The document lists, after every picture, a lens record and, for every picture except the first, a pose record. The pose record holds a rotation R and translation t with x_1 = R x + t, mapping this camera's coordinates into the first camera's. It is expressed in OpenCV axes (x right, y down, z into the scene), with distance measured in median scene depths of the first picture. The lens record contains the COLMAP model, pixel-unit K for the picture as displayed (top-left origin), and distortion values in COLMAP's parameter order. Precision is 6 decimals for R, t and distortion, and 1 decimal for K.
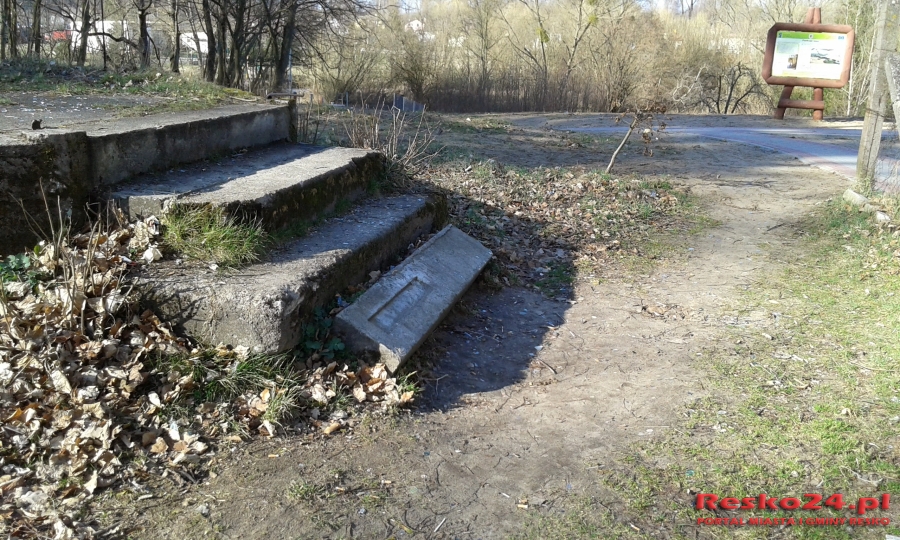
lens RADIAL K [[824.1, 0, 449.9], [0, 824.1, 269.8], [0, 0, 1]] dist [0.004047, 0.000000]
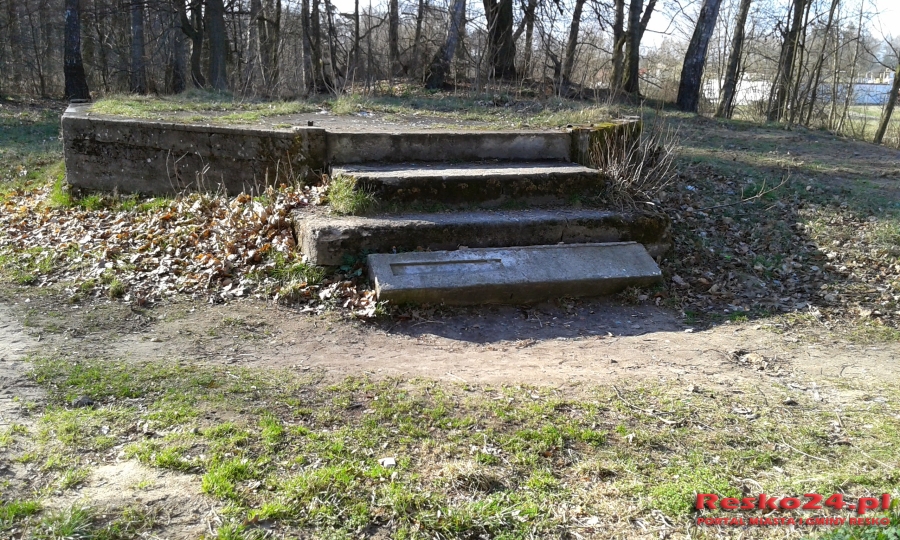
lens RADIAL K [[824.1, 0, 449.8], [0, 824.1, 270.1], [0, 0, 1]] dist [0.004047, 0.000000]
pose [[0.575599, 0.177977, -0.798129, 1.147951], [-0.228703, 0.972115, 0.051837, -0.028864], [0.785099, 0.152697, 0.600252, 0.206870]]
